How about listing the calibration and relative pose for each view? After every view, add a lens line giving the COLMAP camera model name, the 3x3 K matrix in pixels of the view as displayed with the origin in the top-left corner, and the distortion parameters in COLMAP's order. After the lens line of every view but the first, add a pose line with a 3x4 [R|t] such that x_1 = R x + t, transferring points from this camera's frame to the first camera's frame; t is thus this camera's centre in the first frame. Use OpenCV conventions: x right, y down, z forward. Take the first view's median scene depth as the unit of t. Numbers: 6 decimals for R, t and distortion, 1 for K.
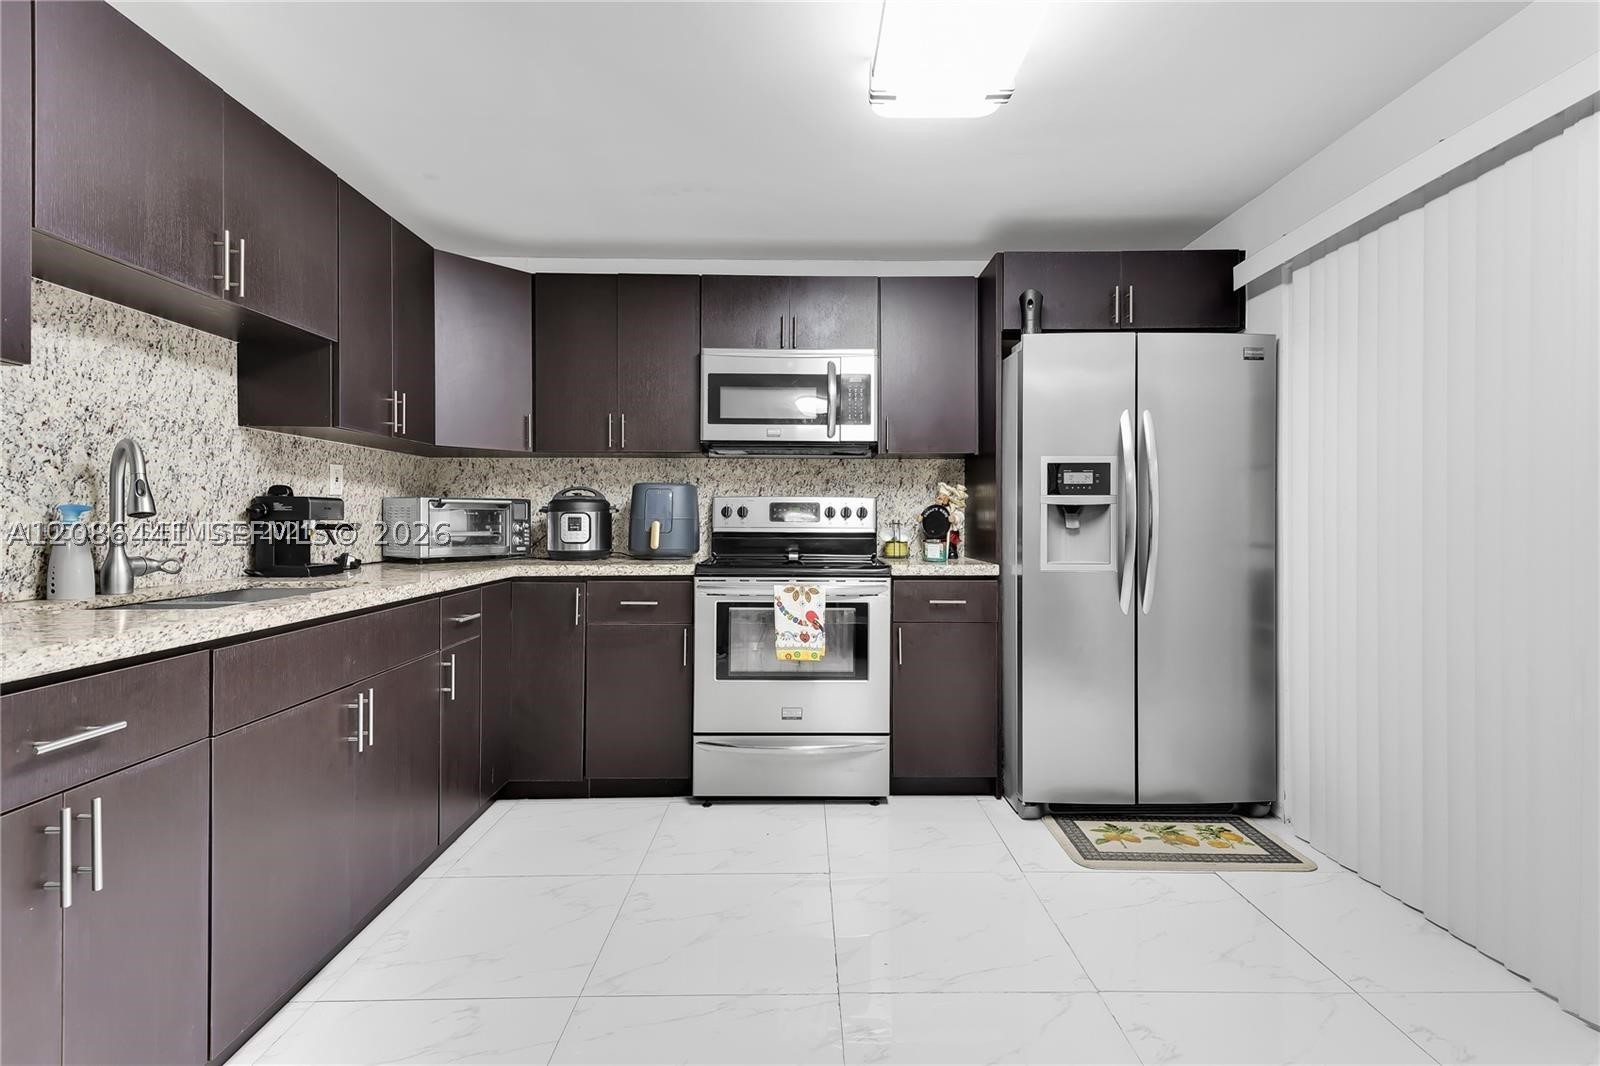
lens RADIAL K [[757.4, 0, 812.0], [0, 757.4, 527.7], [0, 0, 1]] dist [0.025096, -0.012376]
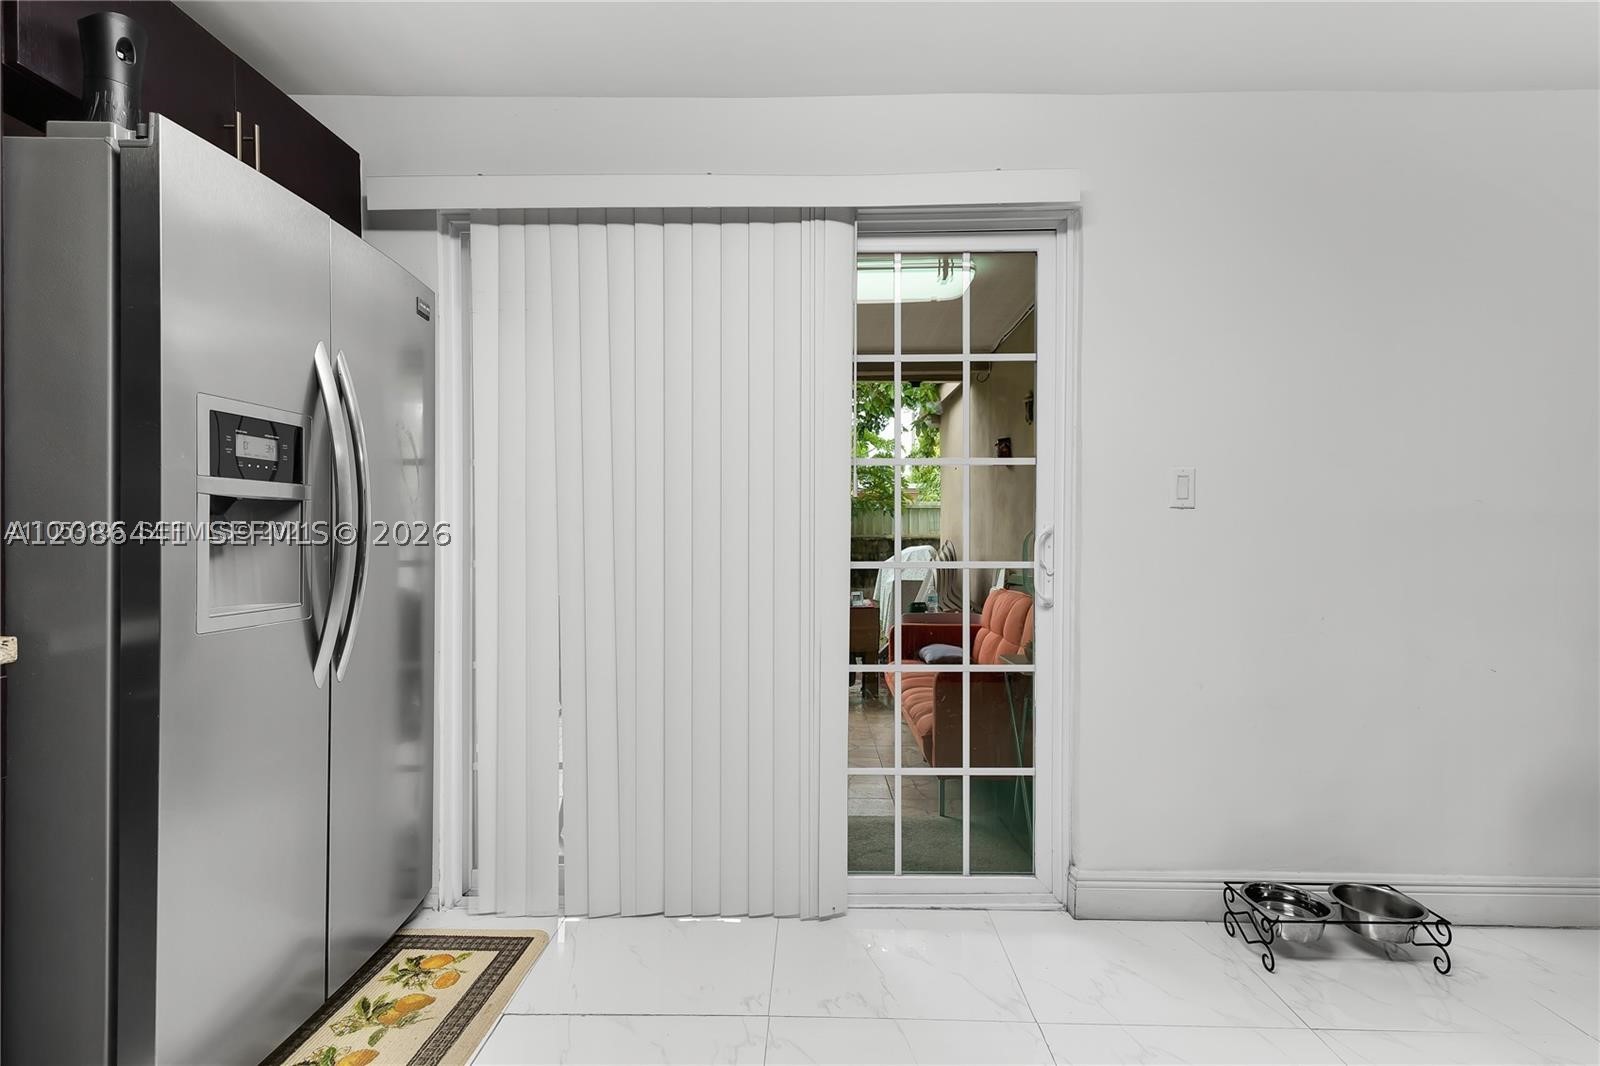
lens RADIAL K [[756.3, 0, 803.1], [0, 756.3, 531.6], [0, 0, 1]] dist [0.019507, -0.005795]
pose [[0.033993, 0.001677, 0.999421, -0.160431], [0.006821, 0.999975, -0.001910, -0.003681], [-0.999399, 0.006882, 0.033980, 0.585902]]
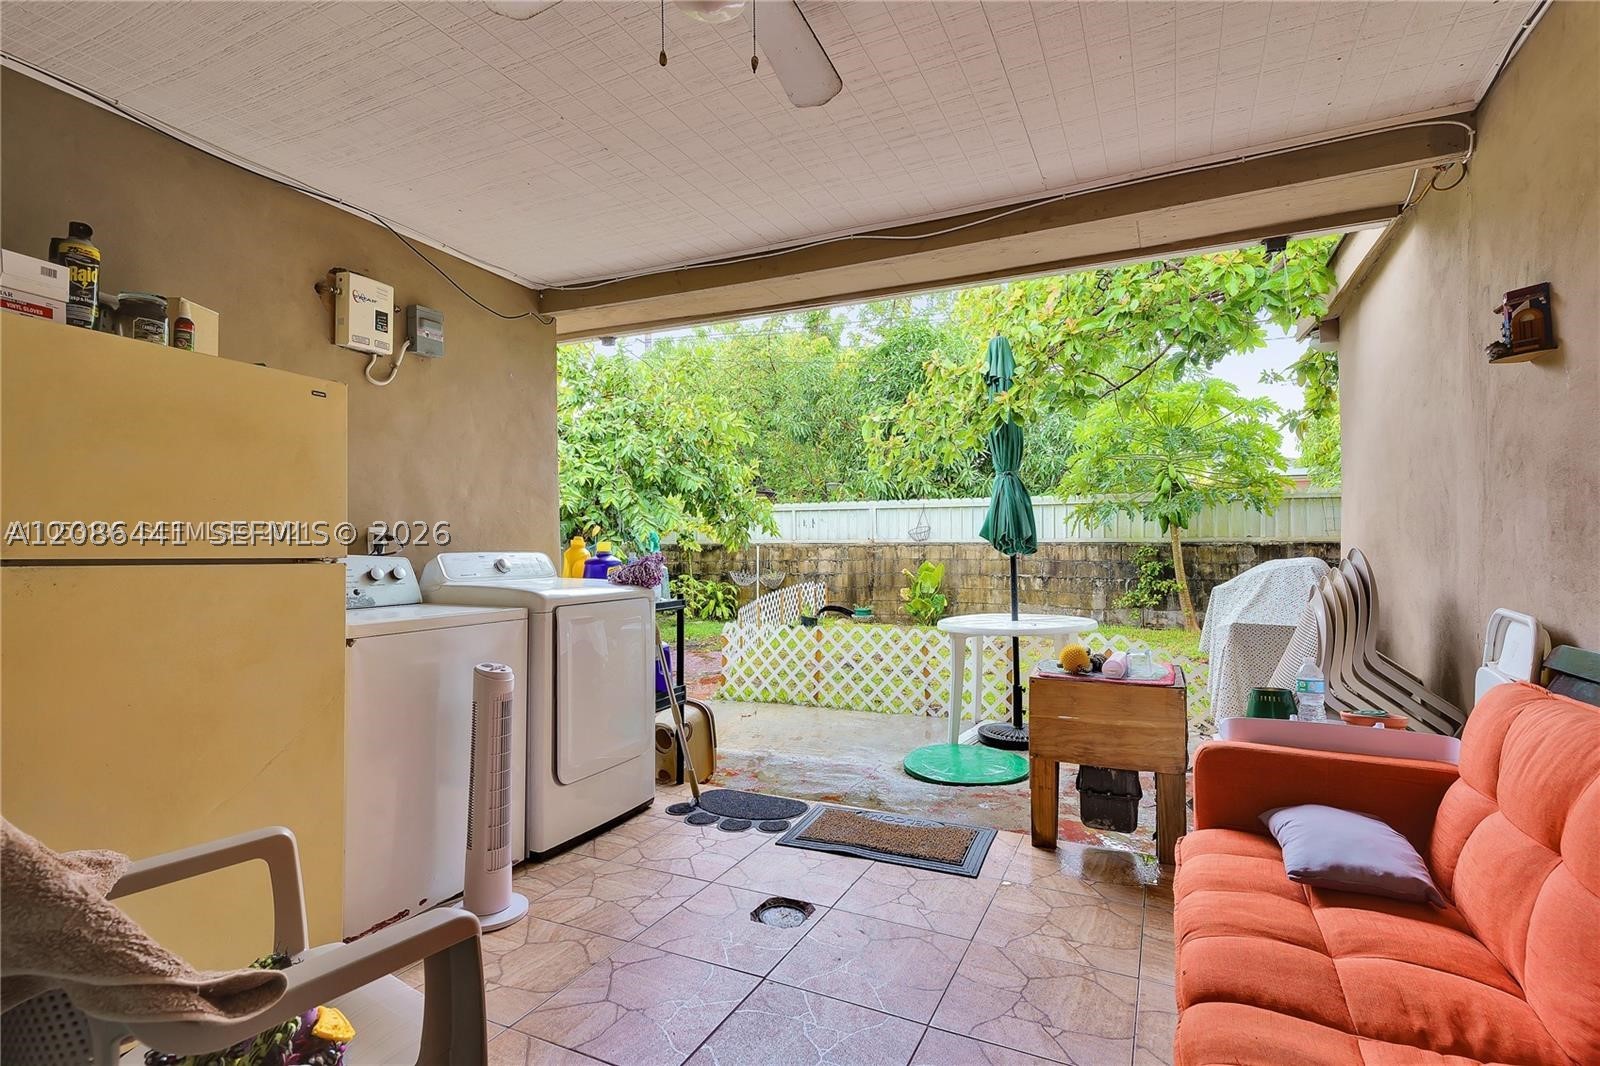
lens RADIAL K [[777.8, 0, 794.2], [0, 777.8, 537.3], [0, 0, 1]] dist [0.002631, 0.000291]
pose [[0.456625, -0.002201, 0.889657, 0.680409], [0.013070, 0.999906, -0.004234, -0.001329], [-0.889563, 0.013562, 0.456610, 0.447980]]
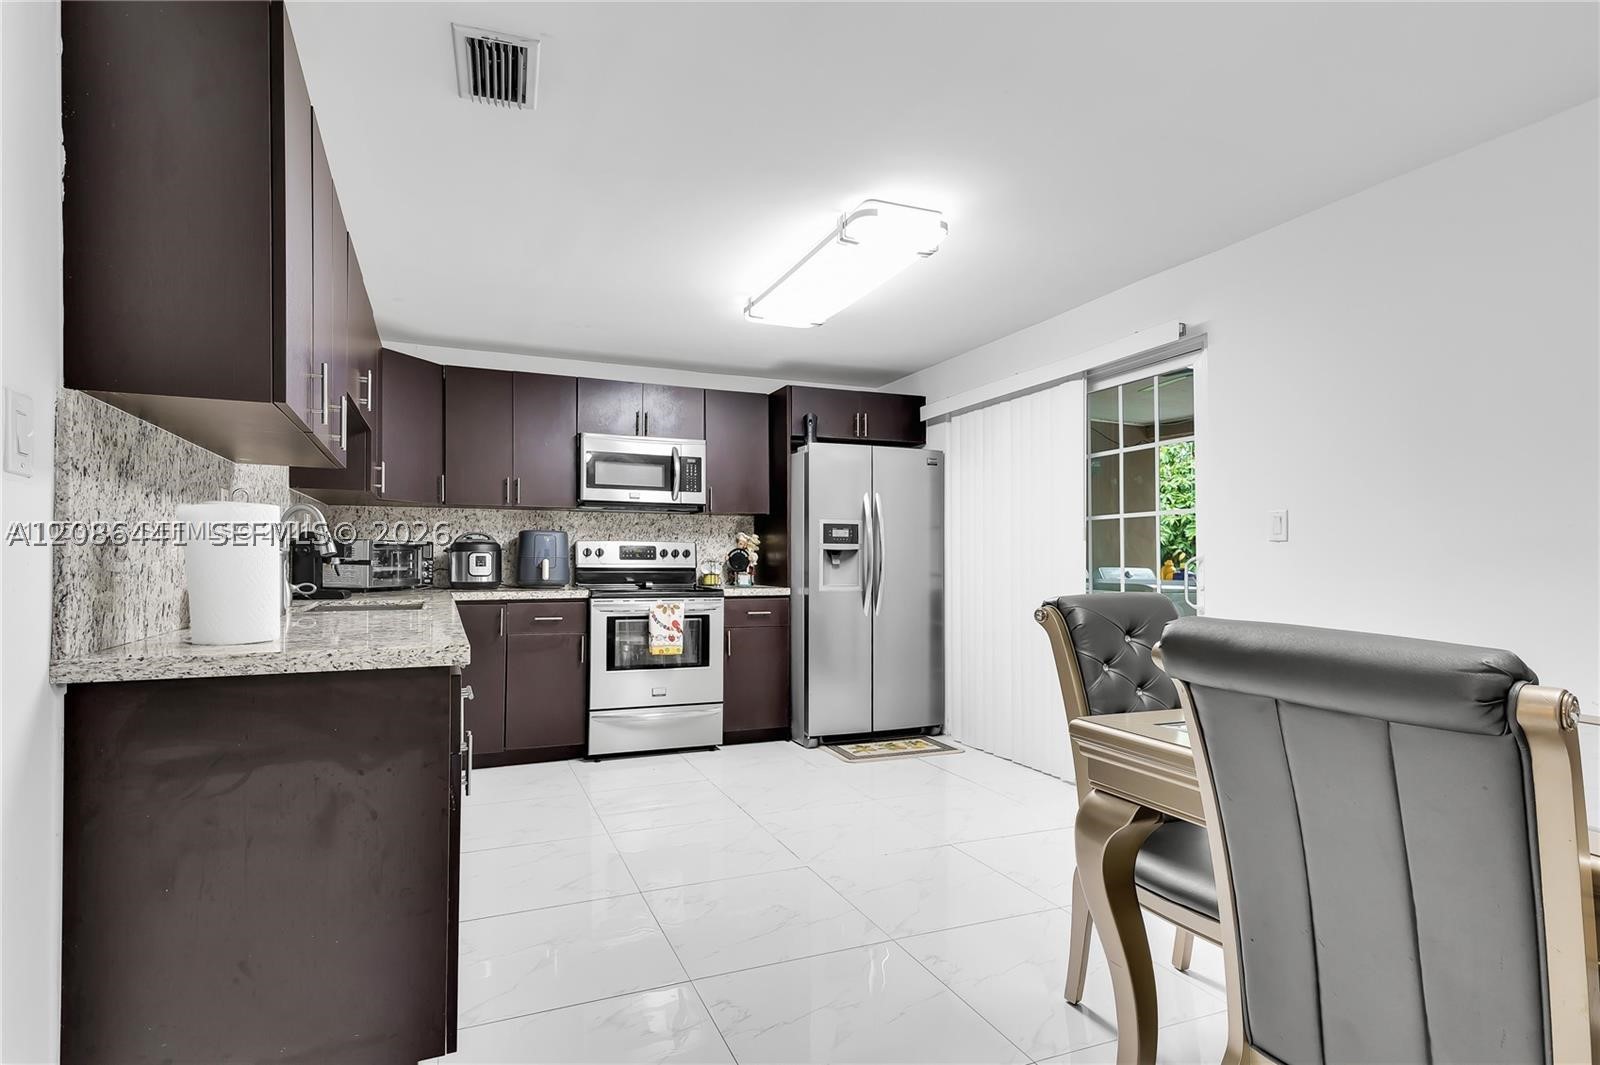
lens RADIAL K [[795.8, 0, 788.3], [0, 795.8, 560.1], [0, 0, 1]] dist [0.003459, 0.000281]
pose [[0.928311, 0.002041, 0.371800, -0.373437], [0.001415, 0.999958, -0.009022, 0.007078], [-0.371803, 0.008901, 0.928269, -0.519899]]
